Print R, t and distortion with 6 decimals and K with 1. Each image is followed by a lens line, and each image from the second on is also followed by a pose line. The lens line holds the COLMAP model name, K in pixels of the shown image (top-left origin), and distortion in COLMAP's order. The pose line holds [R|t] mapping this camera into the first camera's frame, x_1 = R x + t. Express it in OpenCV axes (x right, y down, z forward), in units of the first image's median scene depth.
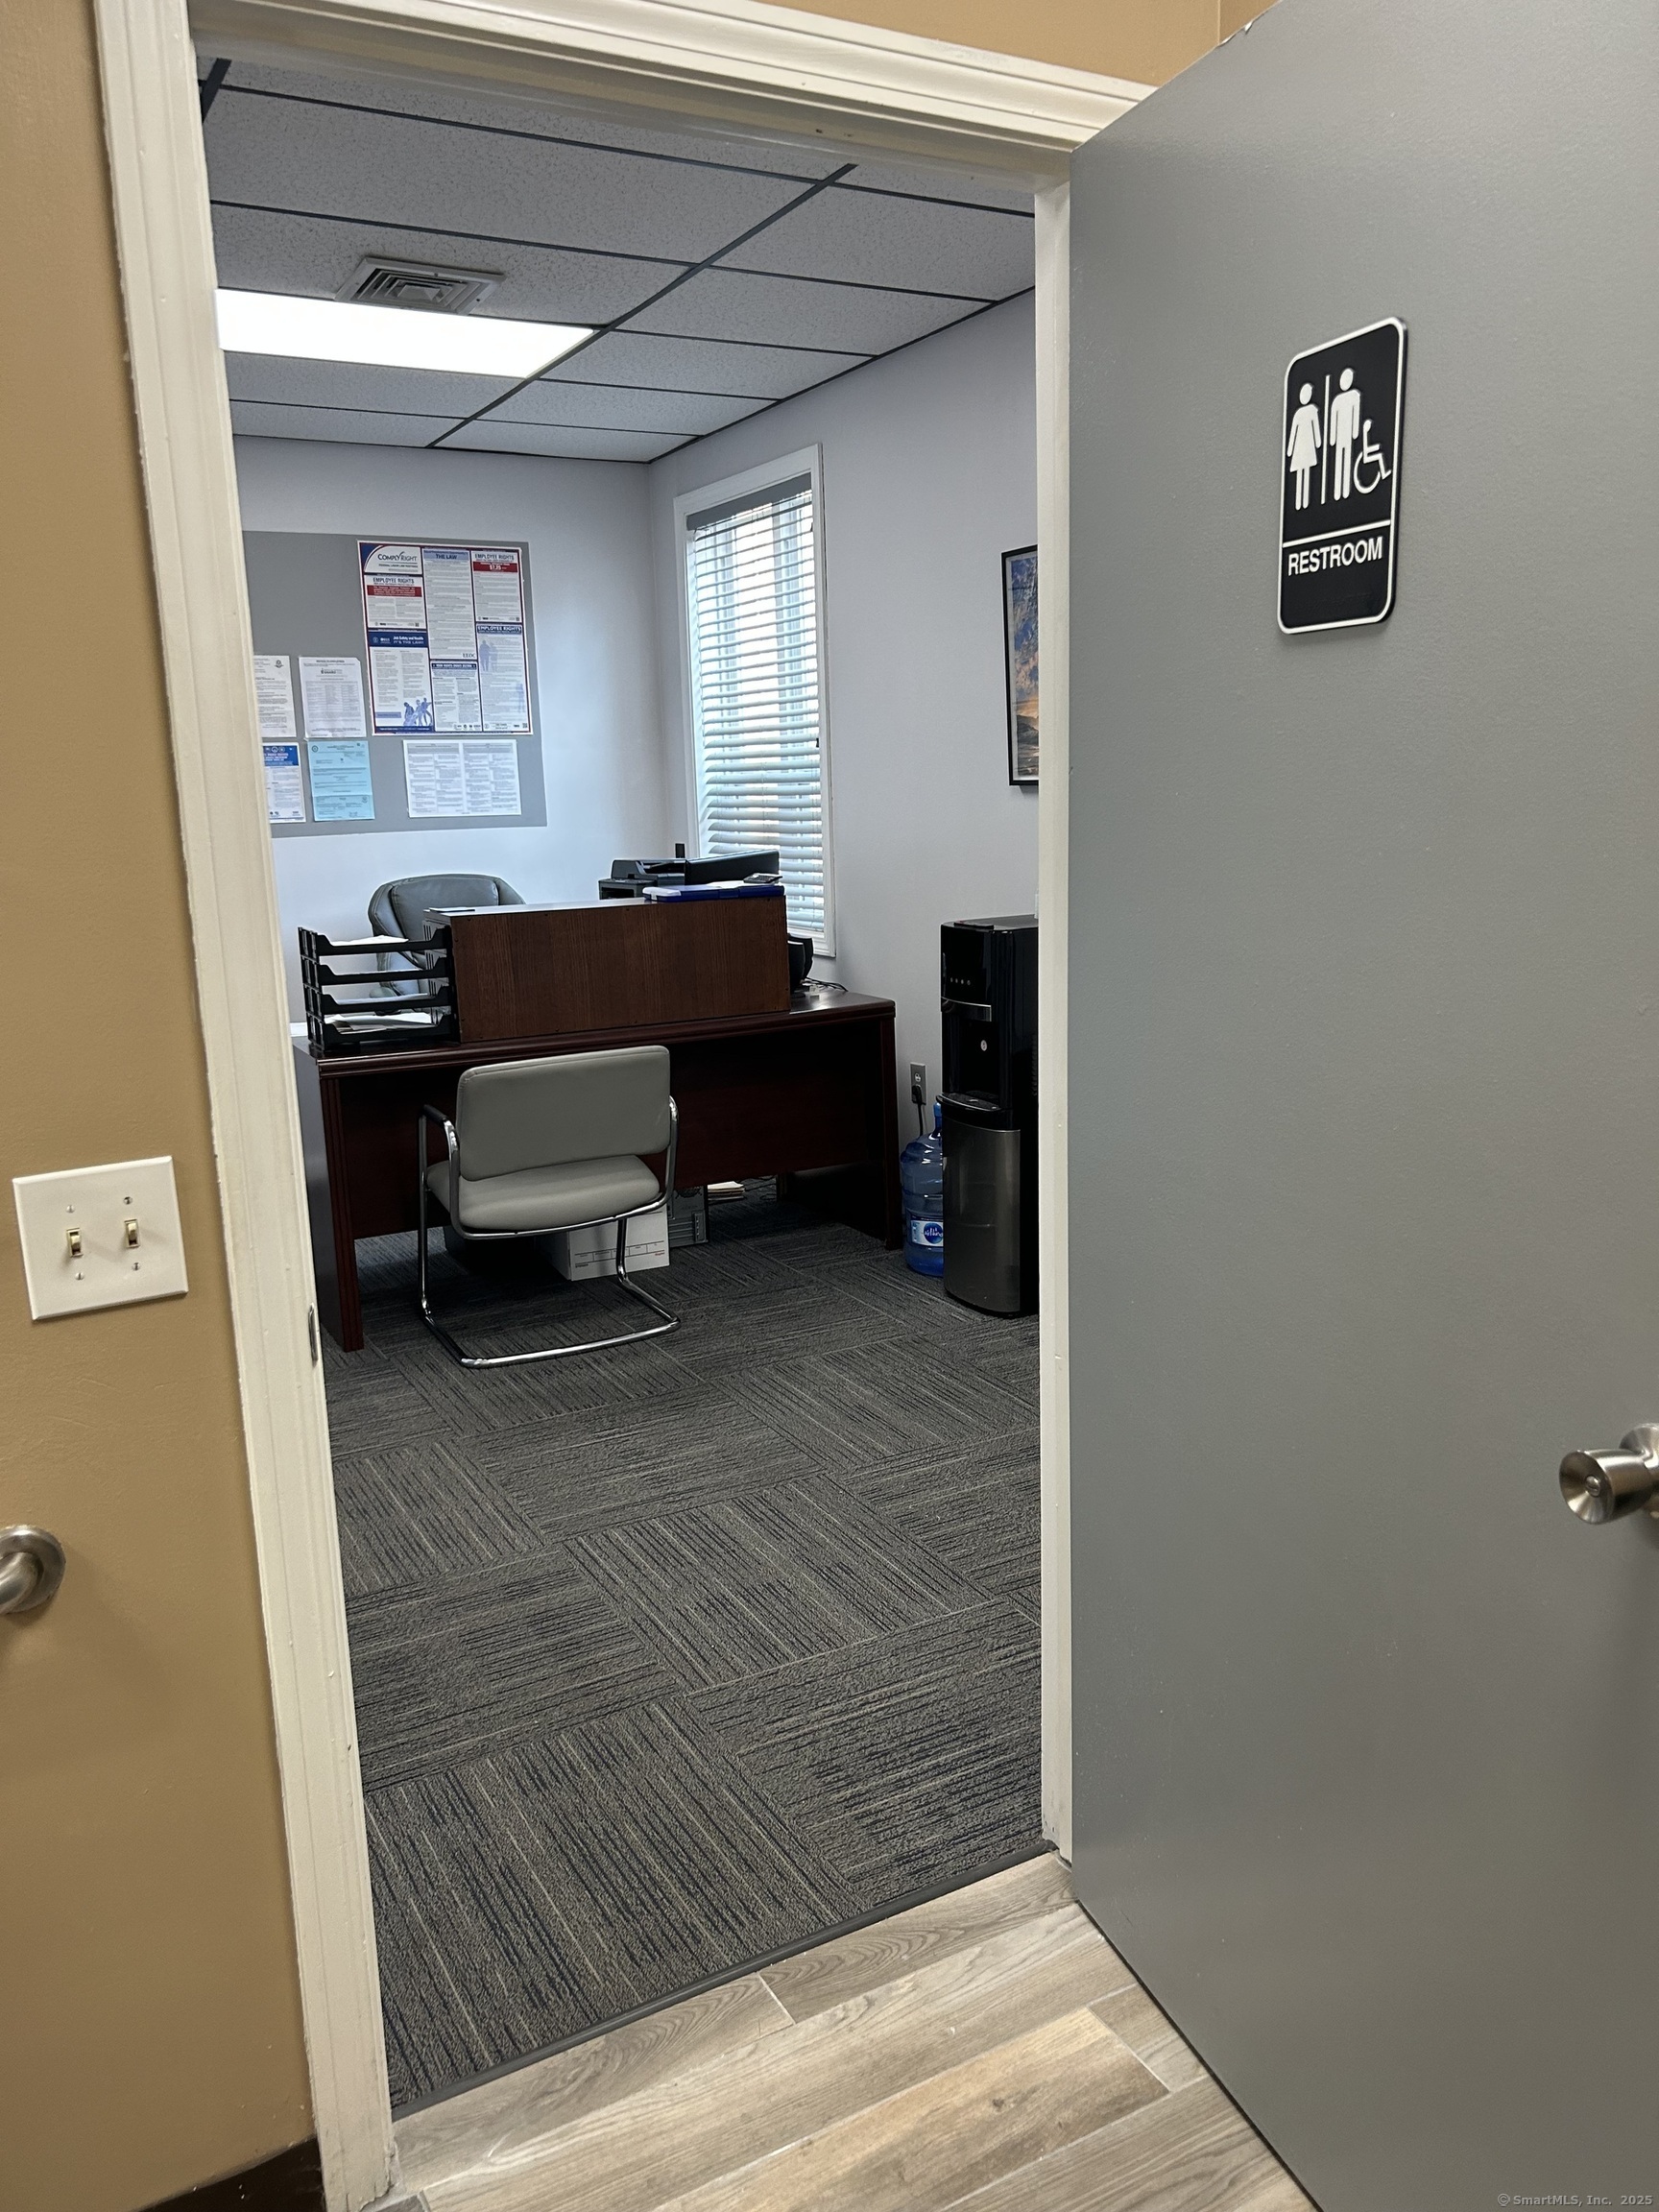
lens RADIAL K [[1656.9, 0, 823.3], [0, 1656.9, 1125.3], [0, 0, 1]] dist [0.055644, -0.062525]
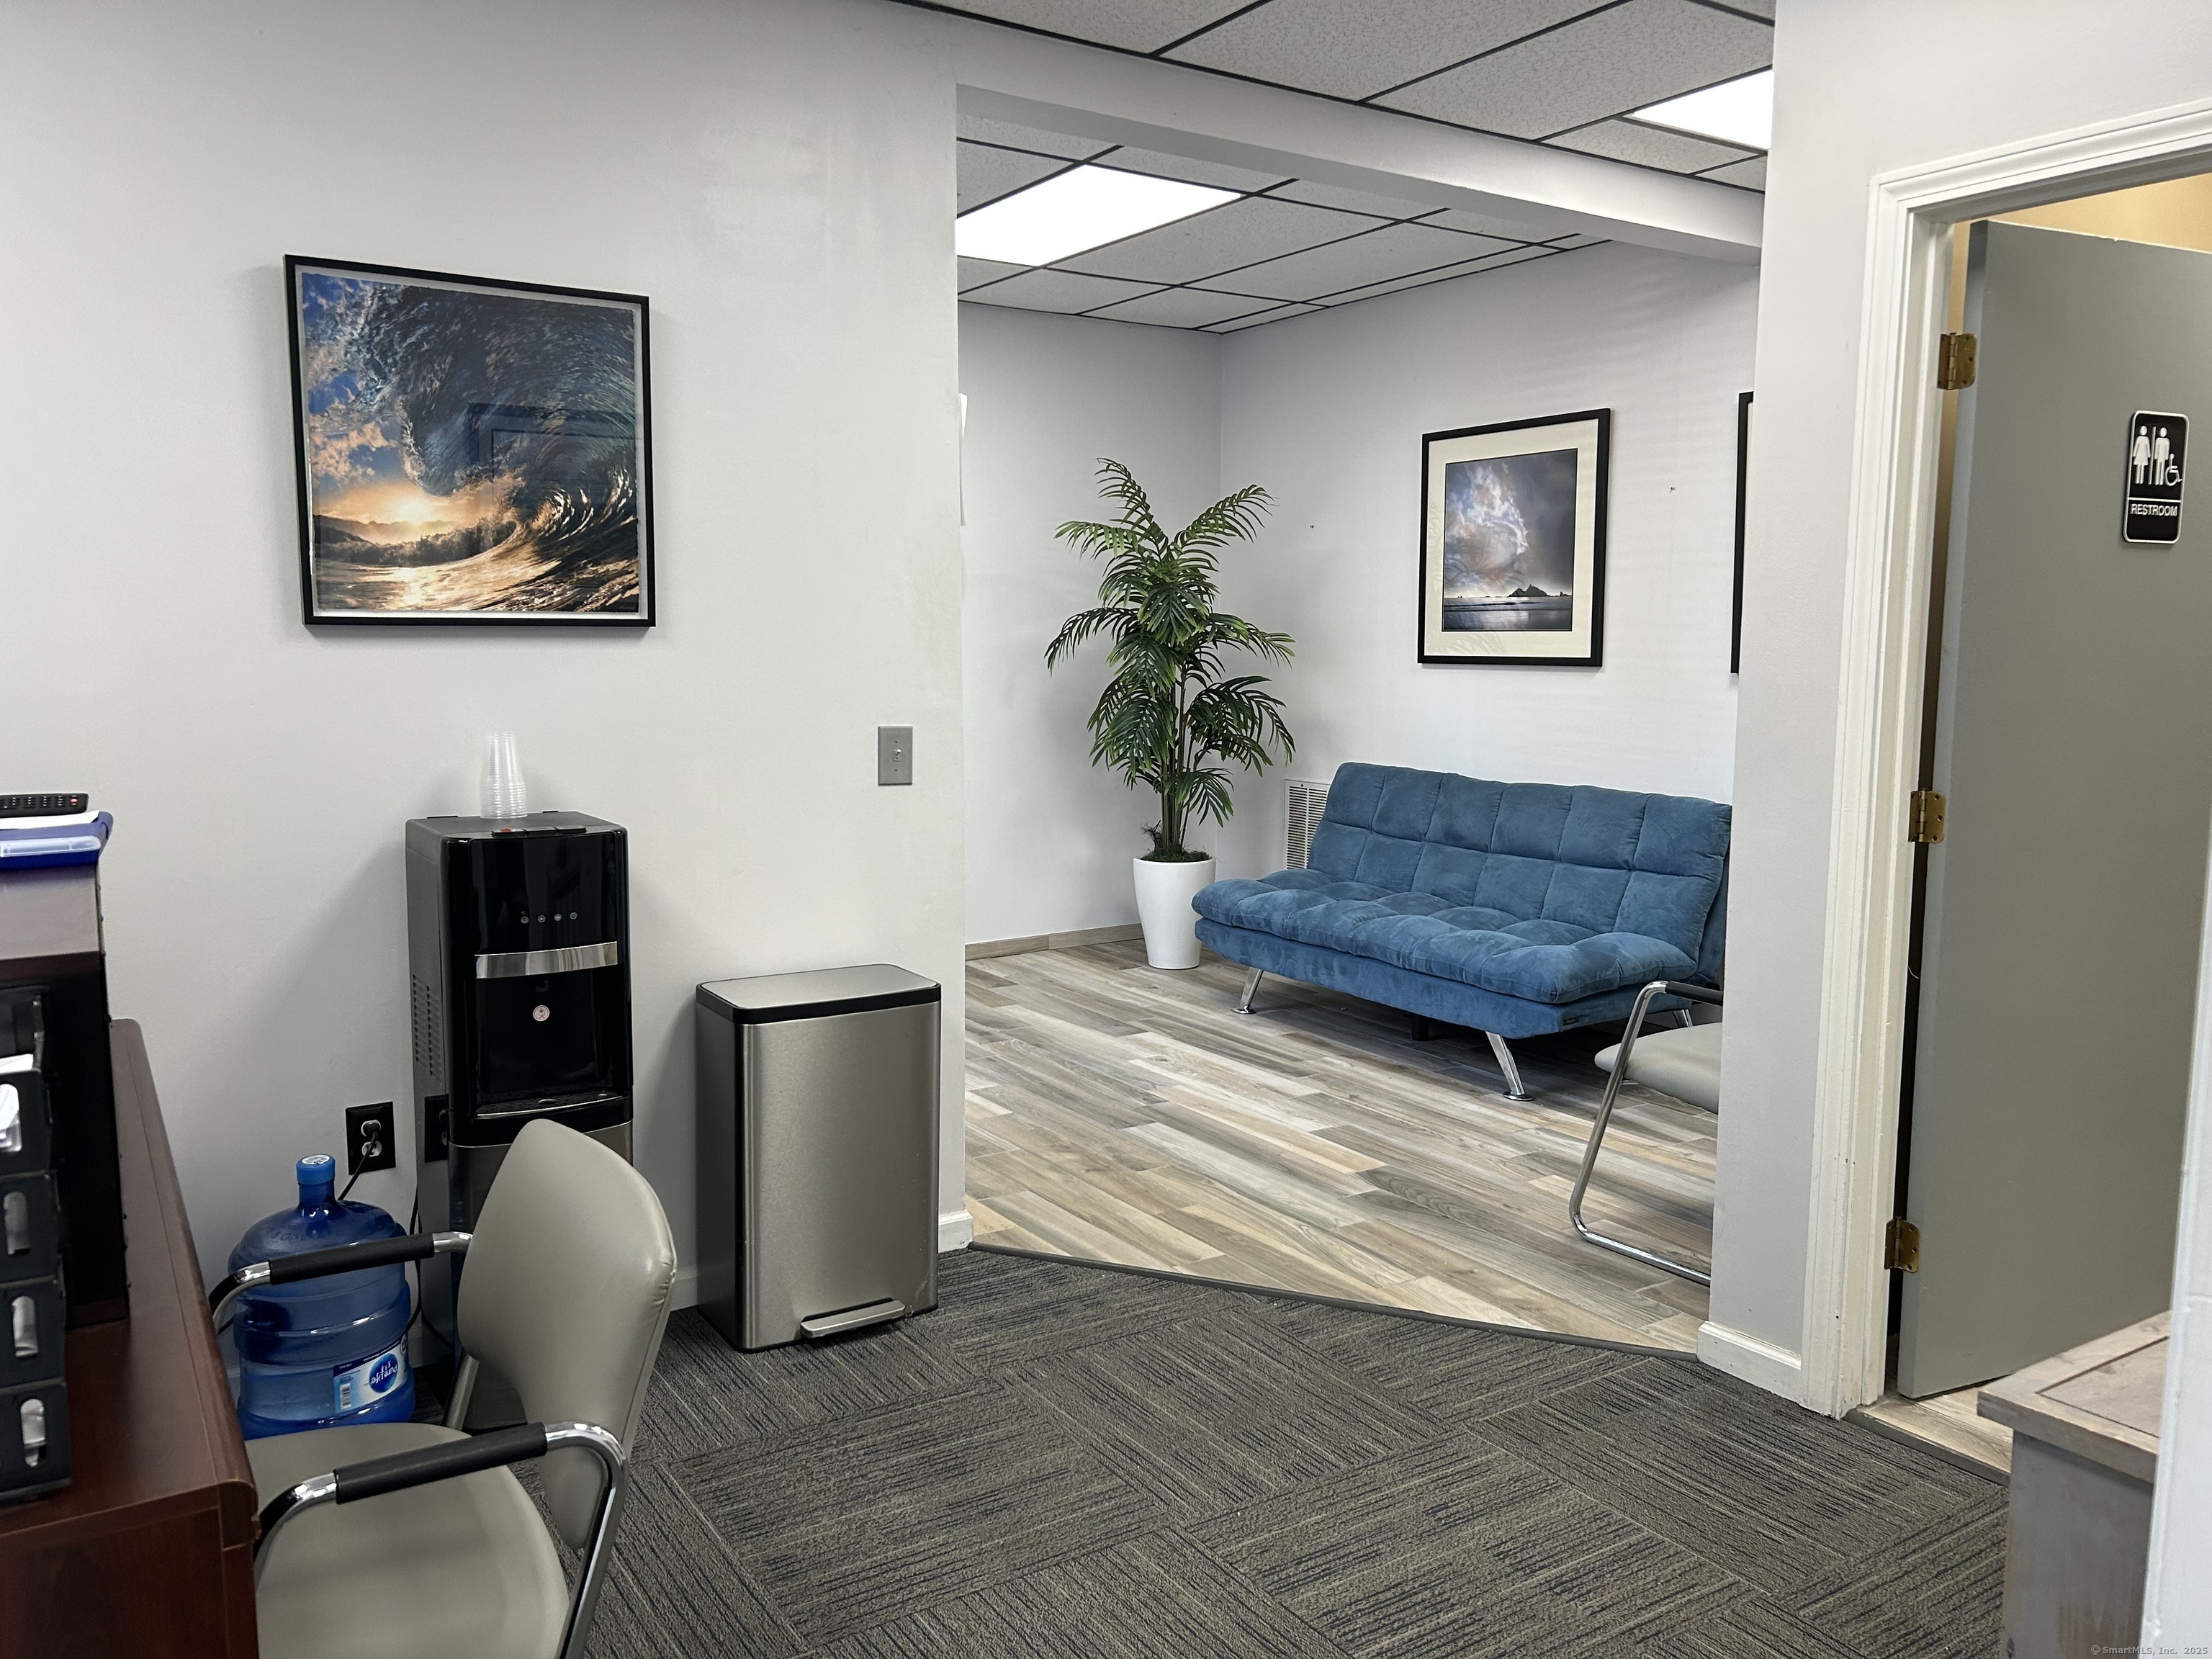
lens RADIAL K [[1656.9, 0, 1093.3], [0, 1656.9, 831.3], [0, 0, 1]] dist [0.055644, -0.062525]
pose [[-0.068372, -0.089190, 0.993665, -0.412787], [0.205687, 0.973338, 0.101518, -0.102598], [-0.976227, 0.211325, -0.048203, 0.588569]]
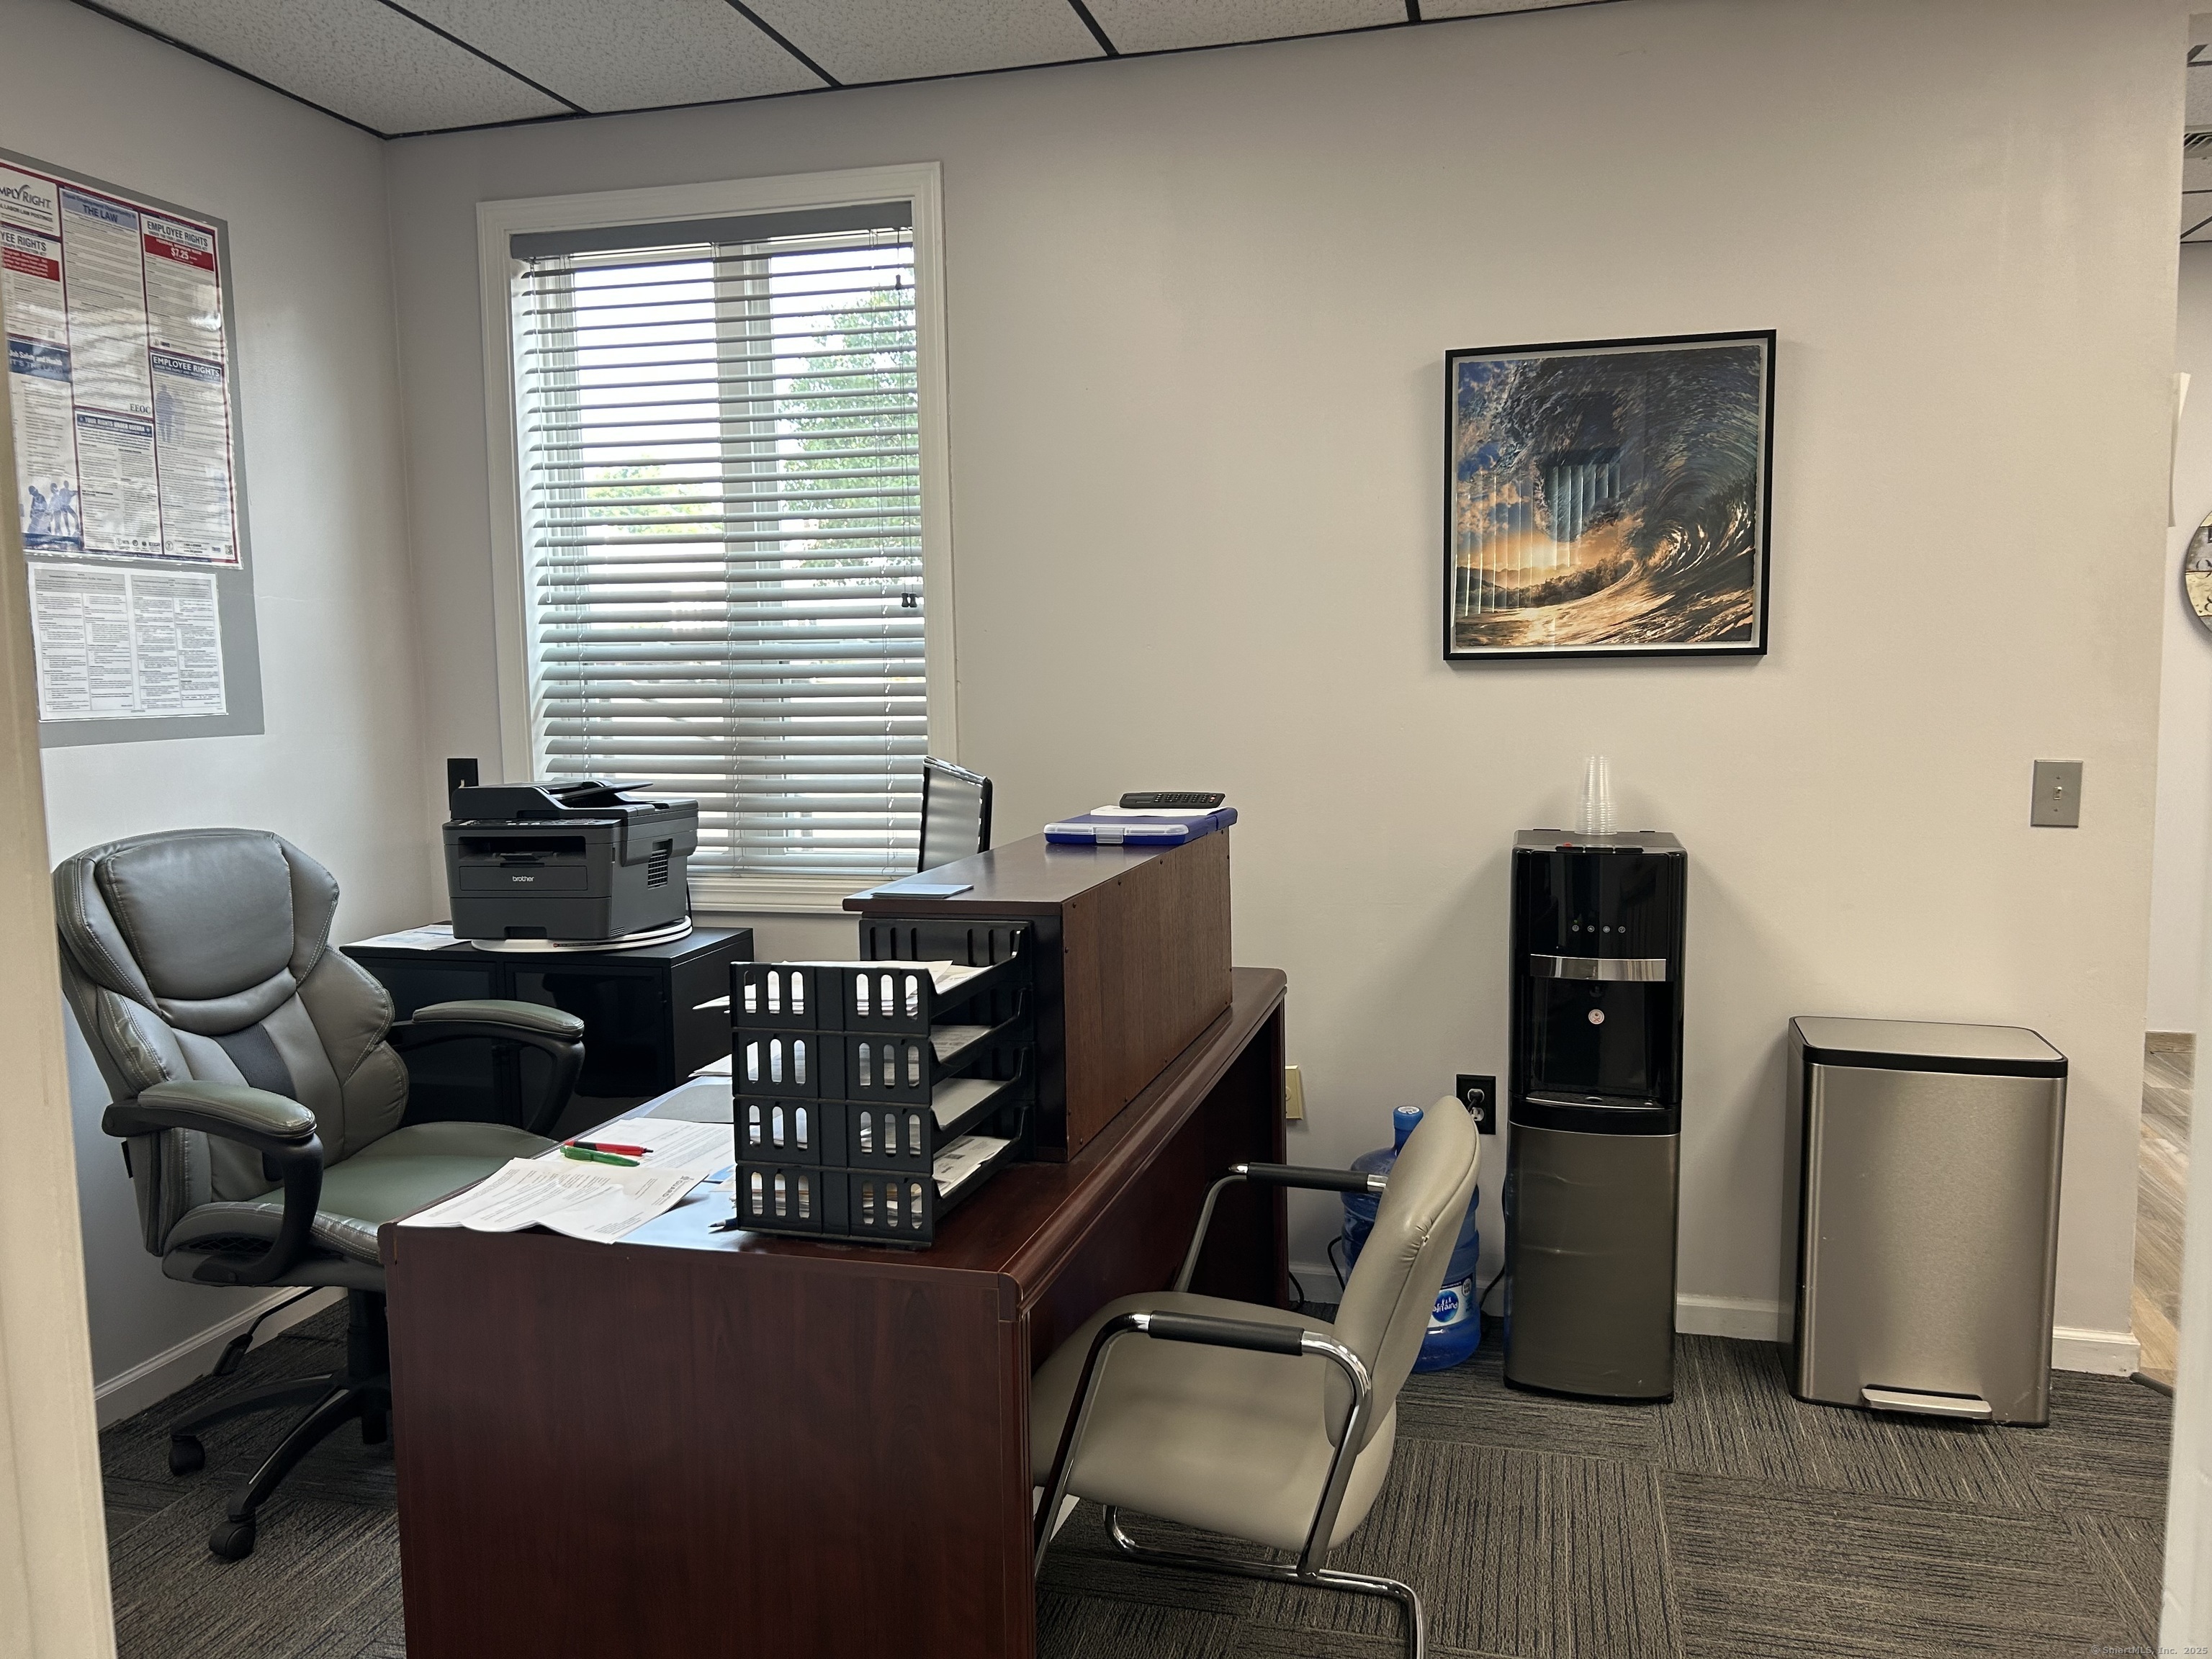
lens RADIAL K [[1656.9, 0, 1109.5], [0, 1656.9, 818.6], [0, 0, 1]] dist [0.055644, -0.062525]
pose [[0.690499, -0.051460, 0.721500, -0.403496], [0.144275, 0.987222, -0.067664, -0.083128], [-0.708799, 0.150816, 0.689100, 0.473200]]
